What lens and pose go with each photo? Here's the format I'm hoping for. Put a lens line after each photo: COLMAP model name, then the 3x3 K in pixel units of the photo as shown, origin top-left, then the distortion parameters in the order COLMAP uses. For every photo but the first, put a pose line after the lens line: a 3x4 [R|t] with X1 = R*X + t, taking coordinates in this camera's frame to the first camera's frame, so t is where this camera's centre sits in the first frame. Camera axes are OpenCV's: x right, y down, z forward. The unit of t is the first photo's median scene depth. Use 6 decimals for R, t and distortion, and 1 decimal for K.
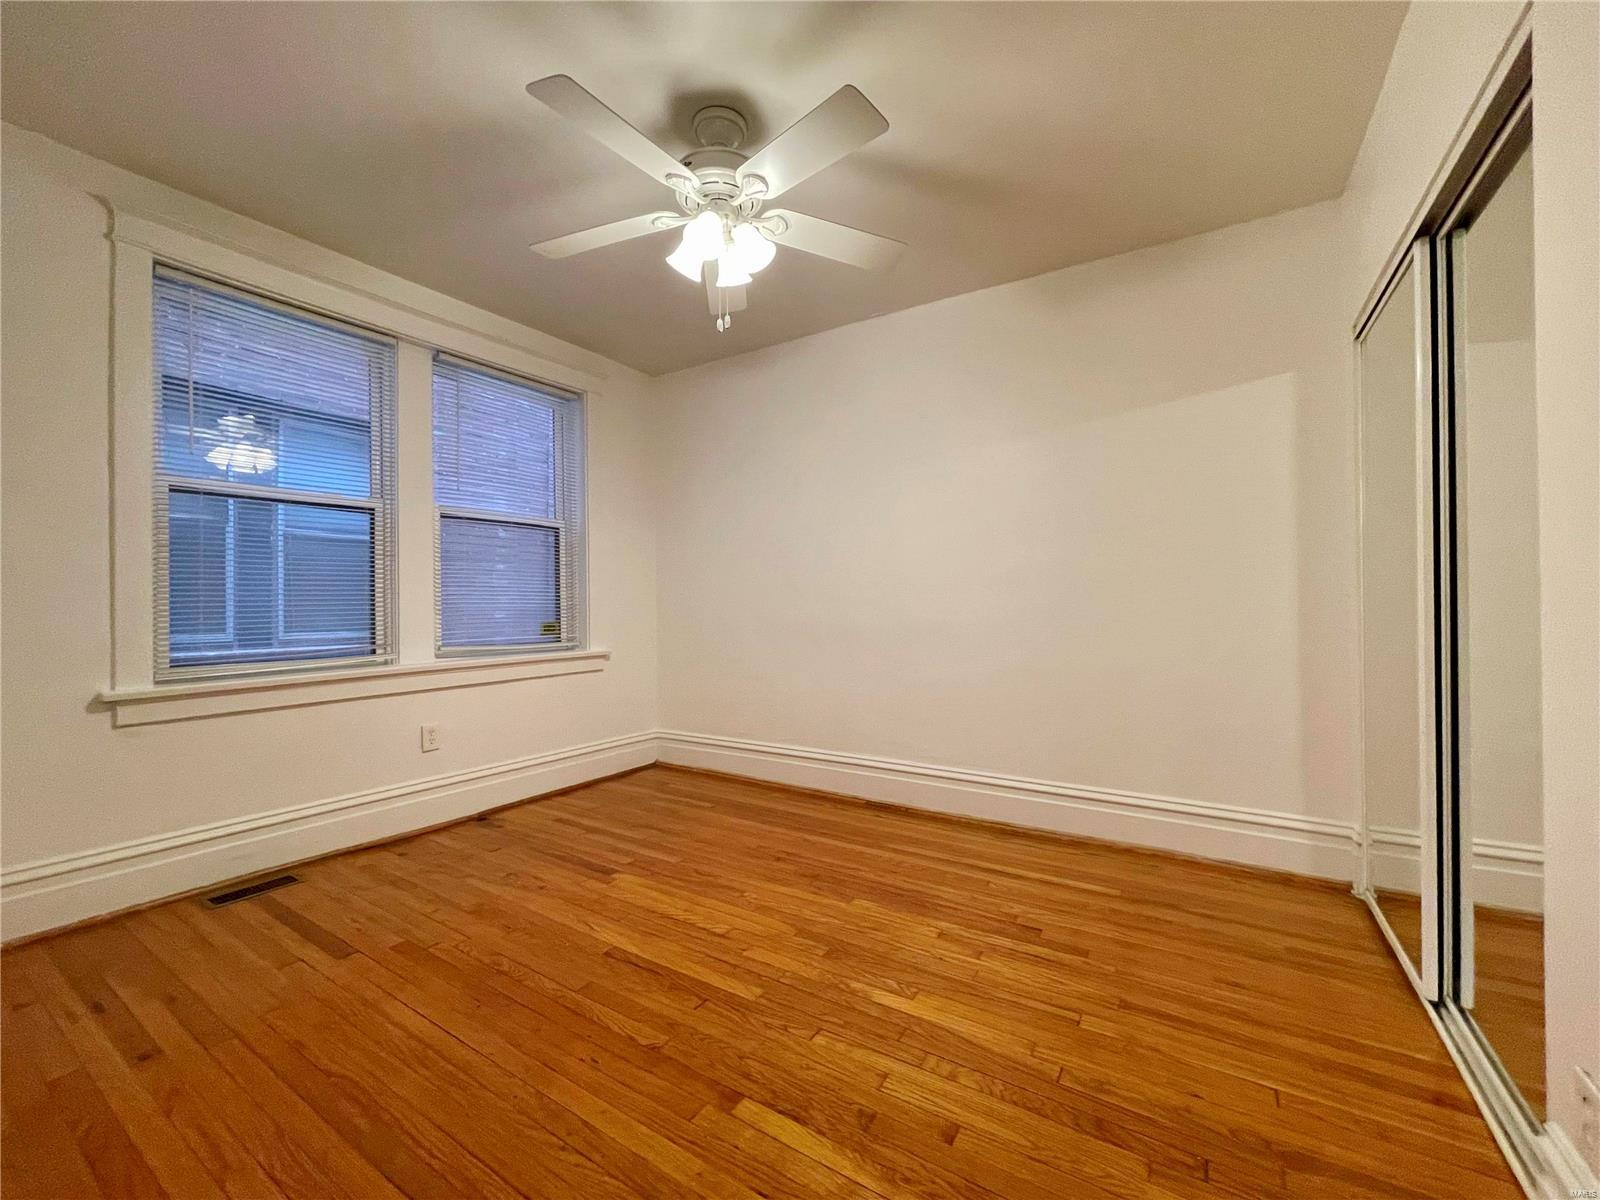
lens RADIAL K [[646.3, 0, 800.0], [0, 646.3, 600.0], [0, 0, 1]] dist [0.000083, 0.000062]
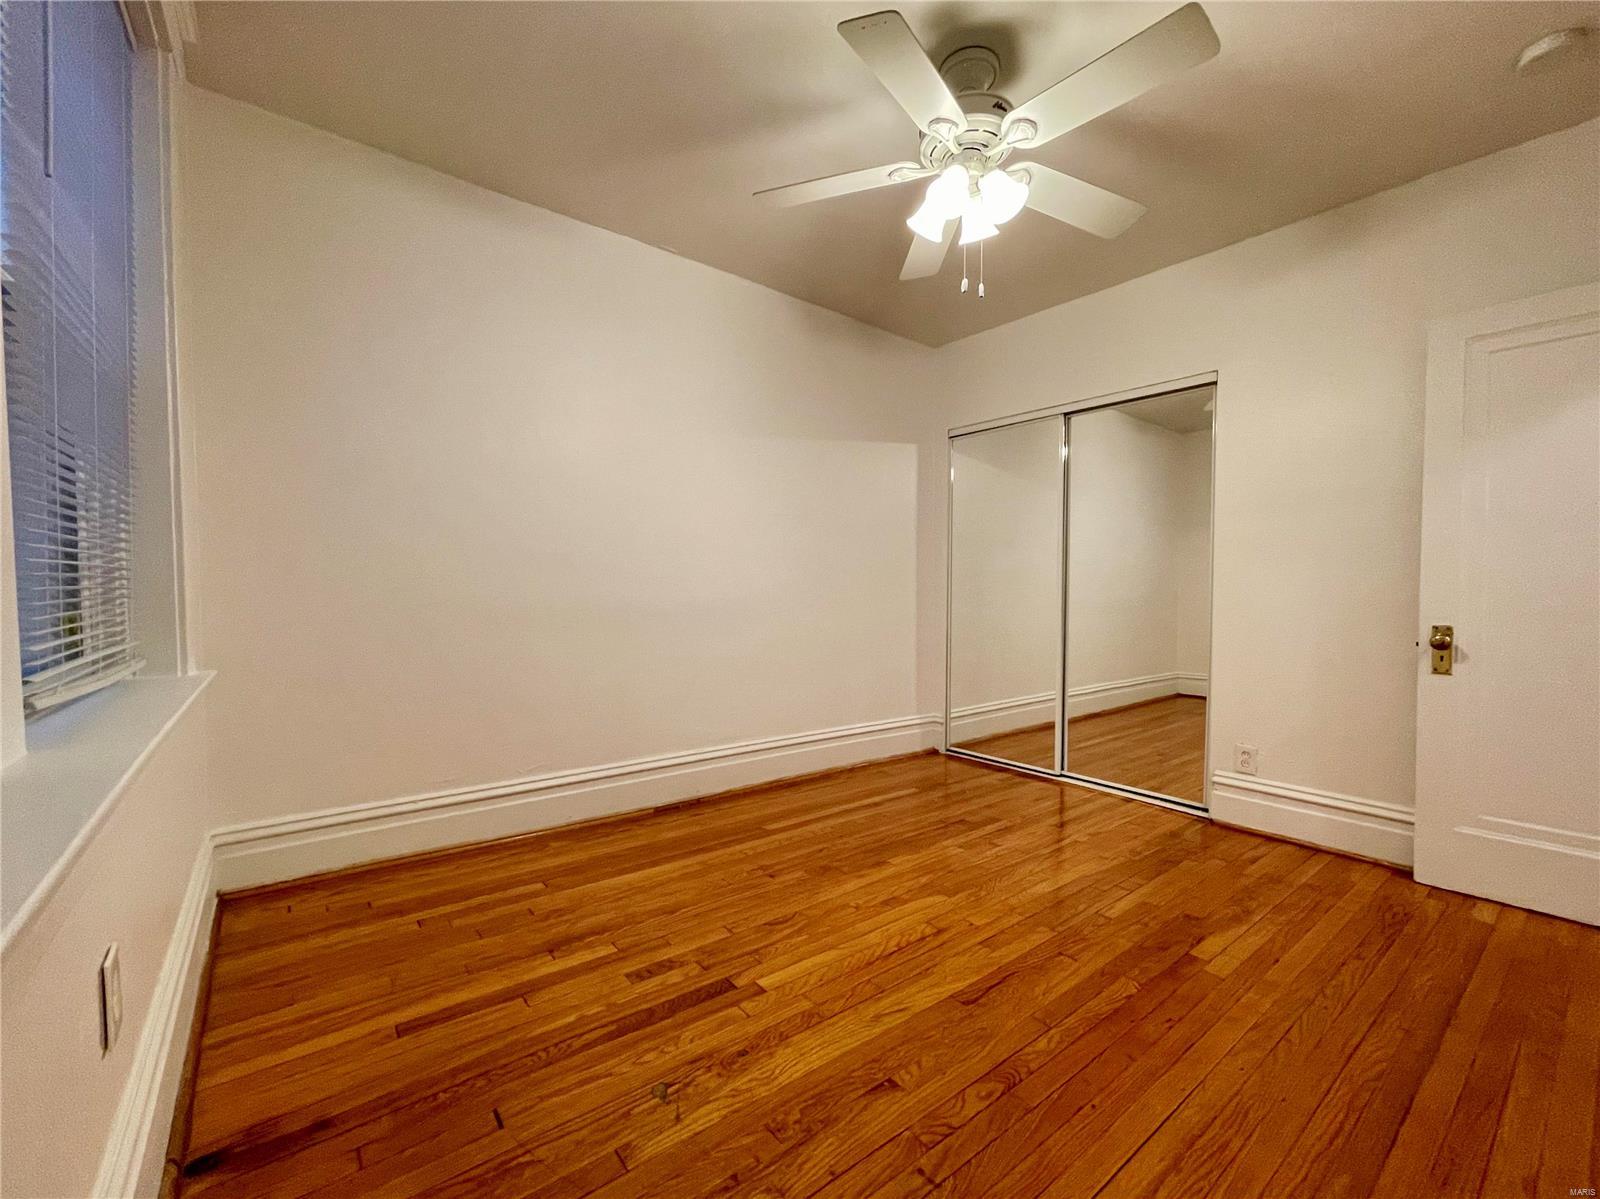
lens RADIAL K [[662.2, 0, 800.0], [0, 662.2, 599.5], [0, 0, 1]] dist [-0.000383, -0.000130]
pose [[0.337627, -0.004217, 0.941271, -0.909847], [-0.020563, 0.999718, 0.011854, 0.028067], [-0.941055, -0.023358, 0.337445, 0.735596]]
